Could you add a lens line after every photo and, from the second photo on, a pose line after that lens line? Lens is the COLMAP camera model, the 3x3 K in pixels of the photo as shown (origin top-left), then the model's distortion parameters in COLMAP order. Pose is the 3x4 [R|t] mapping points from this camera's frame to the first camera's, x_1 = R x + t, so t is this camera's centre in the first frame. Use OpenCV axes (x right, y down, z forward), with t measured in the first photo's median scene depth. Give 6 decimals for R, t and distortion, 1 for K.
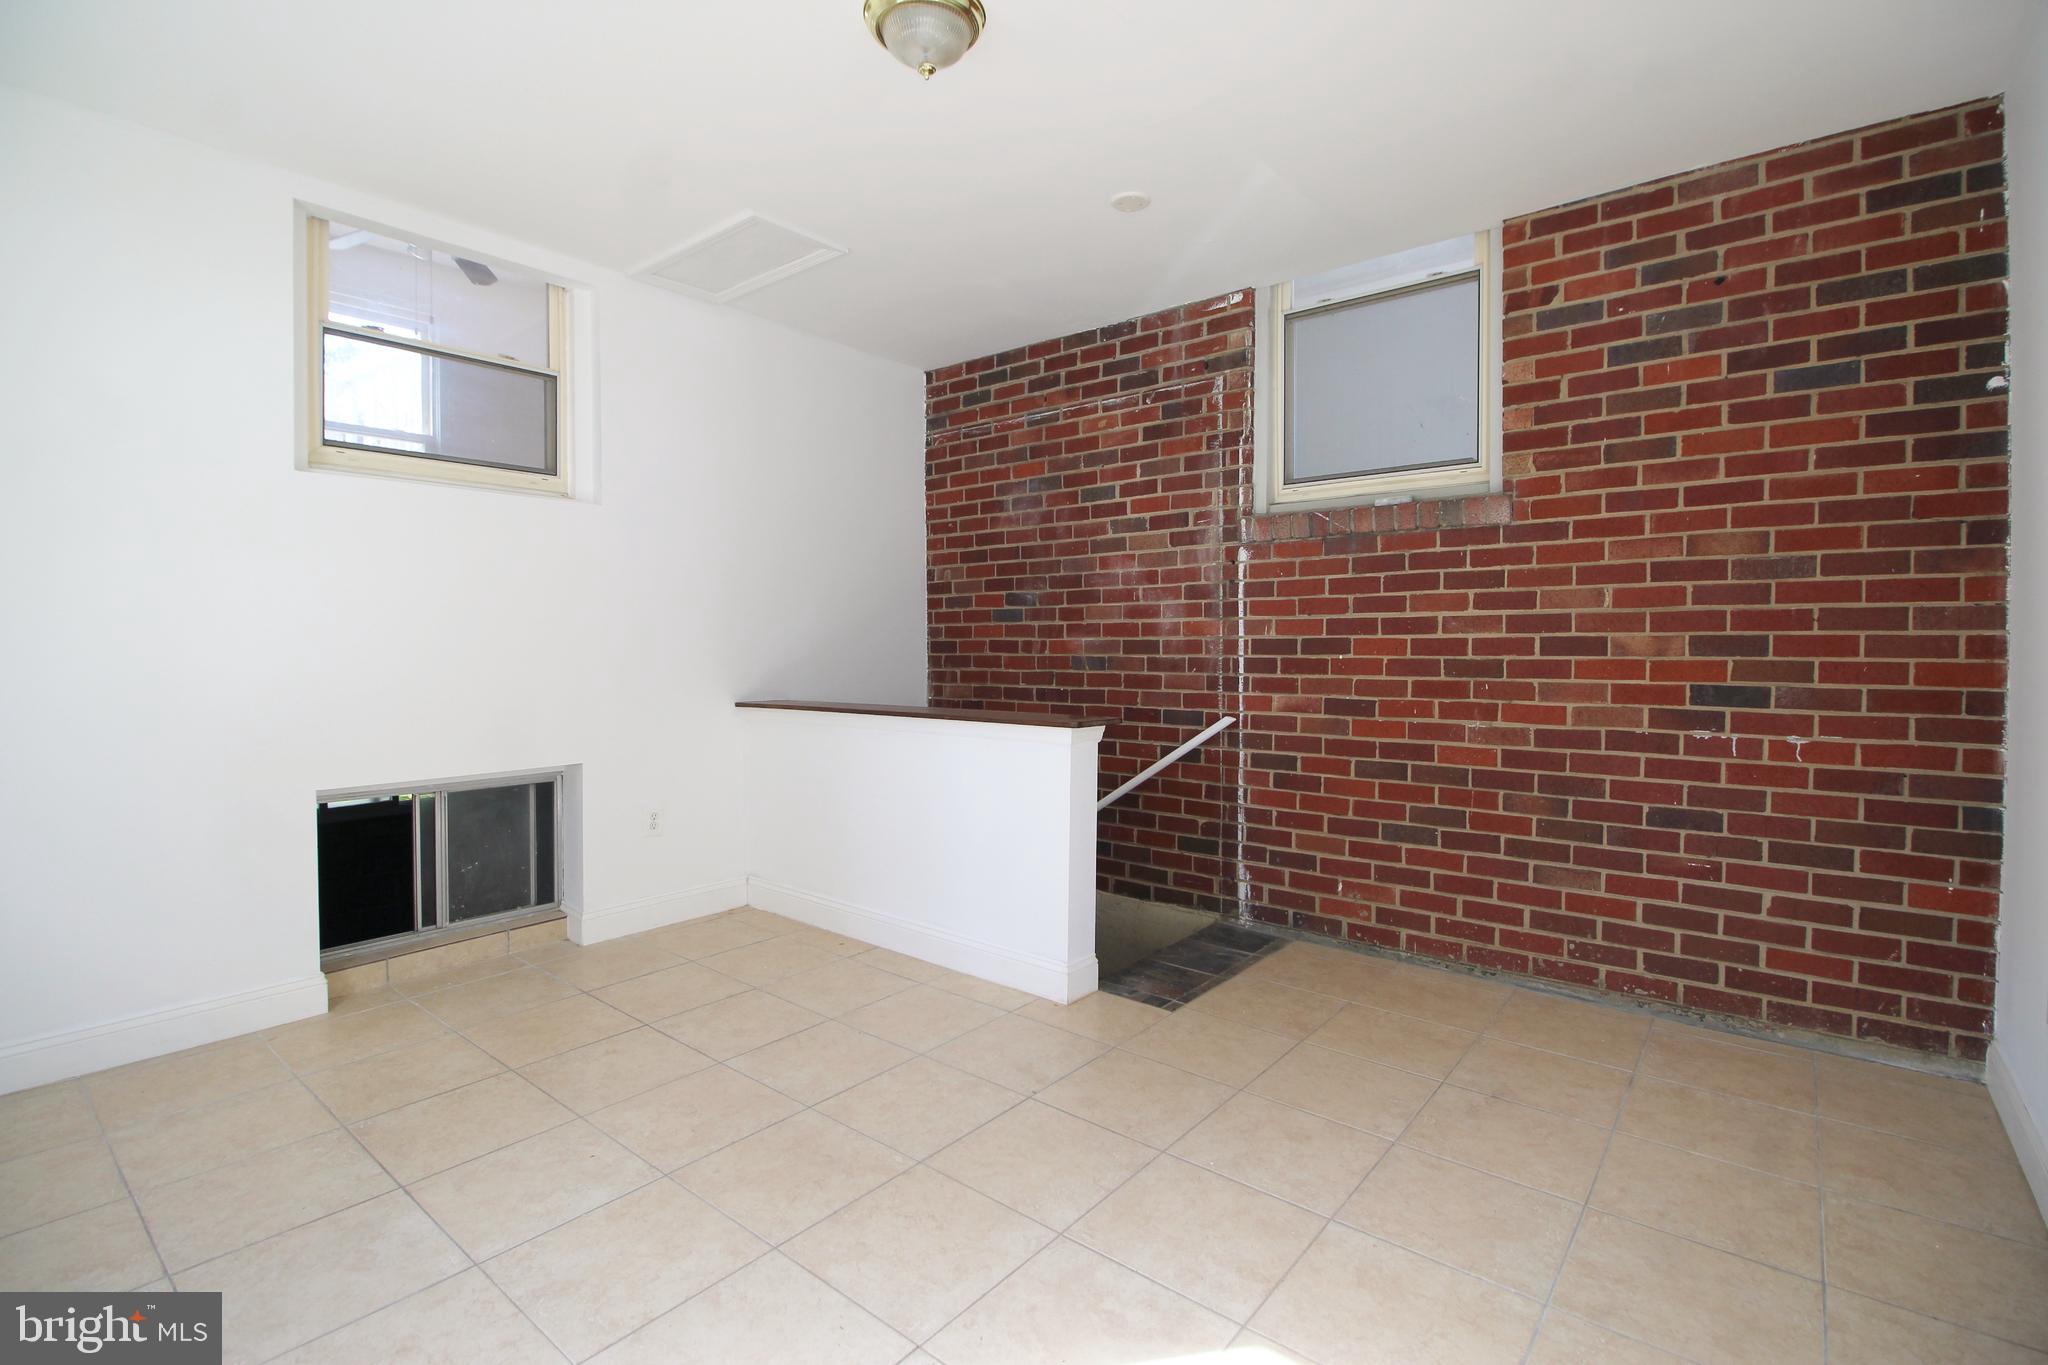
lens RADIAL K [[944.8, 0, 1012.2], [0, 944.8, 676.5], [0, 0, 1]] dist [-0.015334, -0.001632]
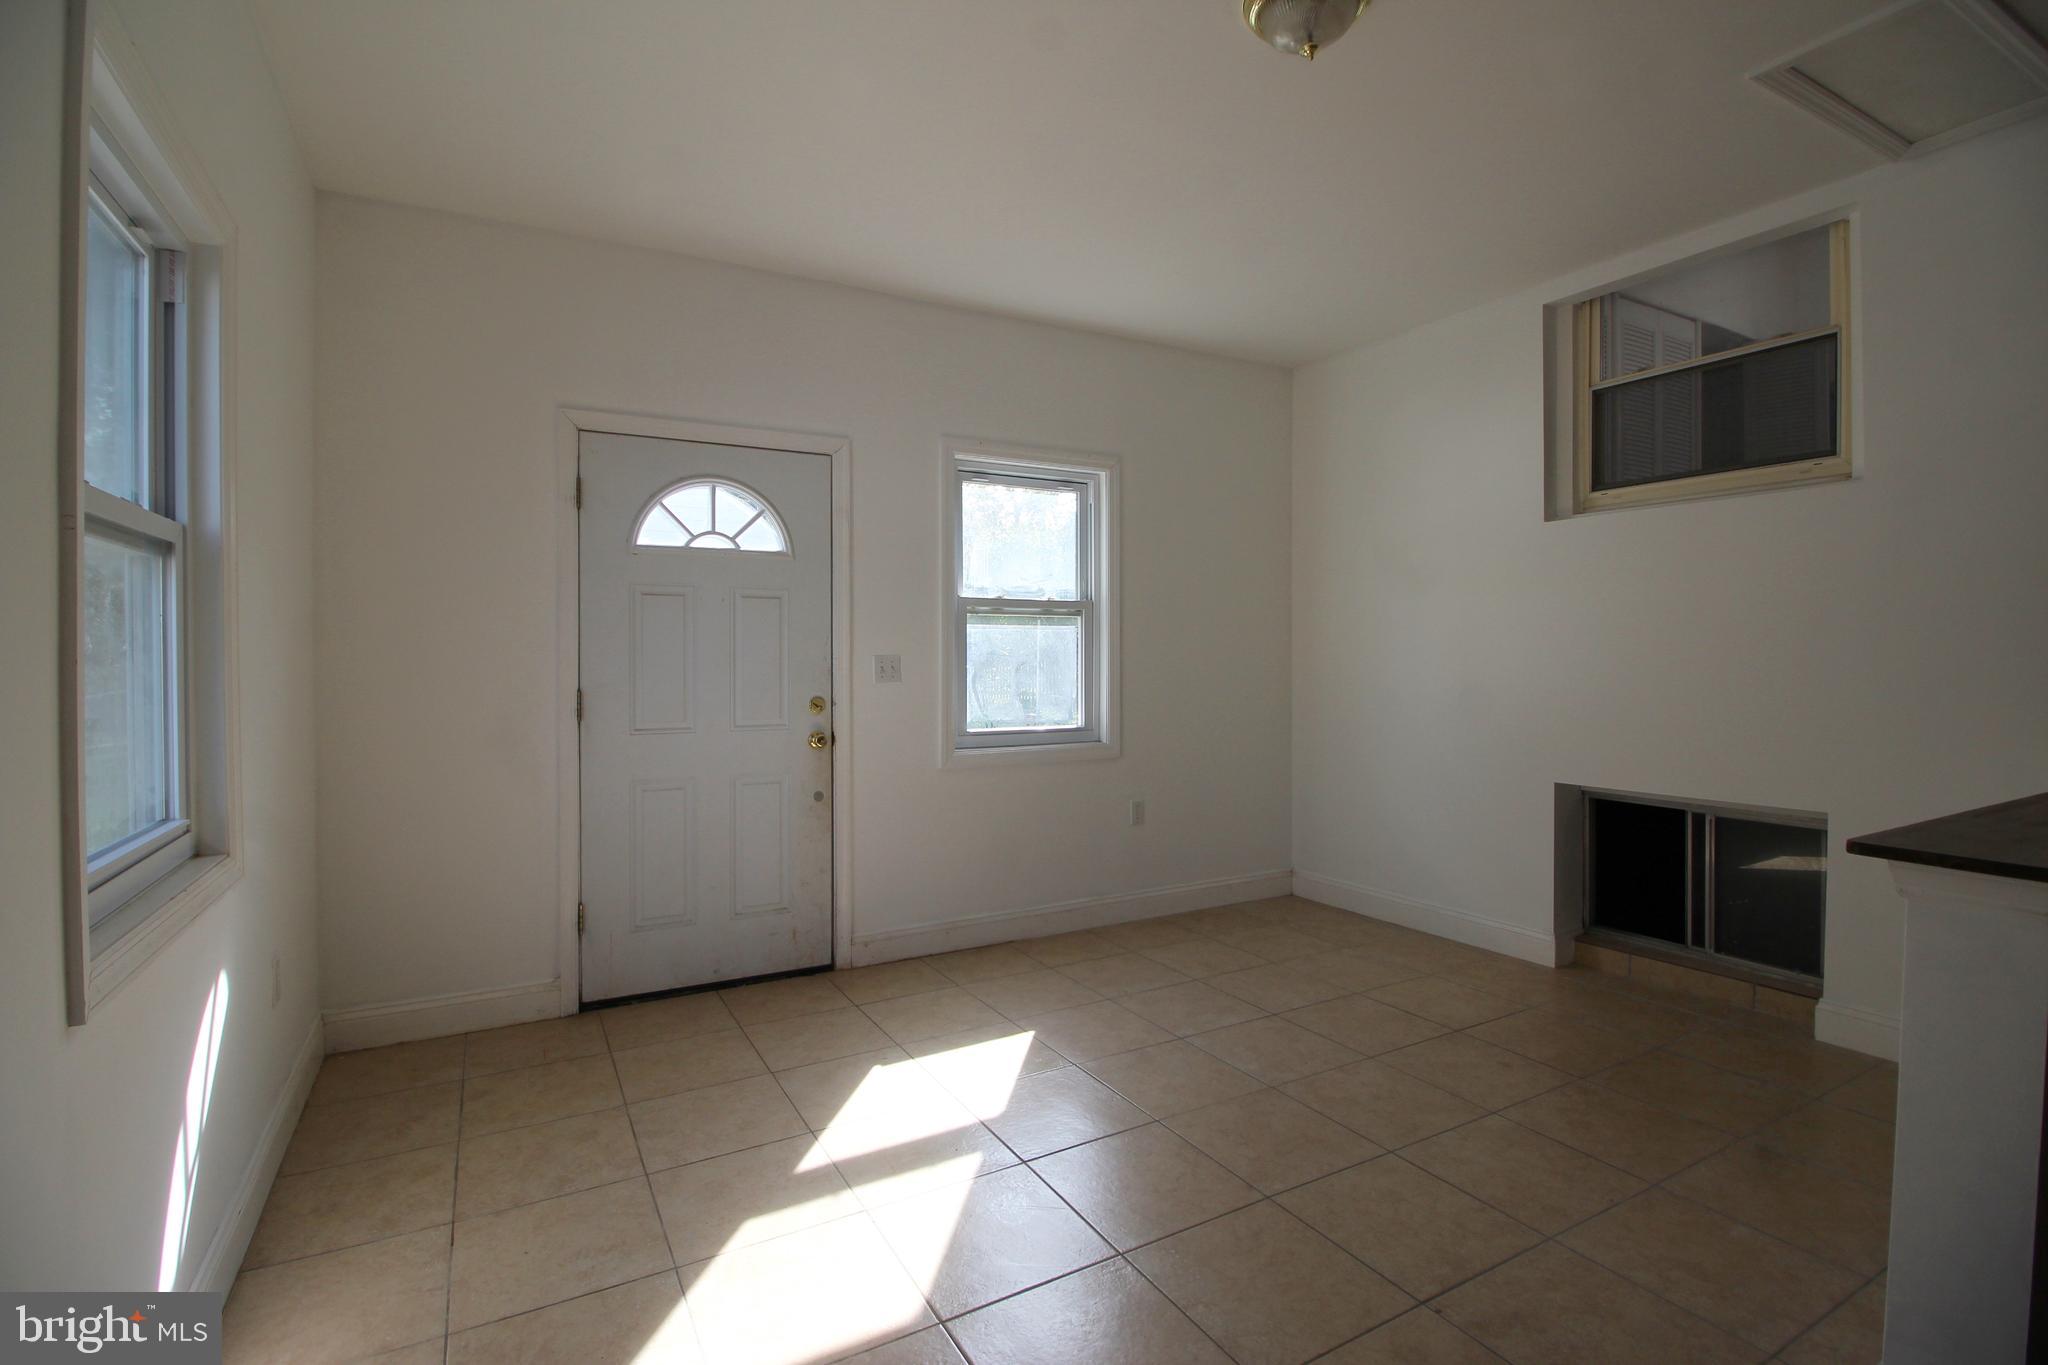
lens RADIAL K [[944.8, 0, 1014.5], [0, 944.8, 665.7], [0, 0, 1]] dist [-0.015334, -0.001632]
pose [[-0.366171, 0.008839, -0.930505, 0.627884], [-0.033909, 0.999164, 0.022835, -0.031686], [0.929929, 0.039914, -0.365566, 0.765175]]
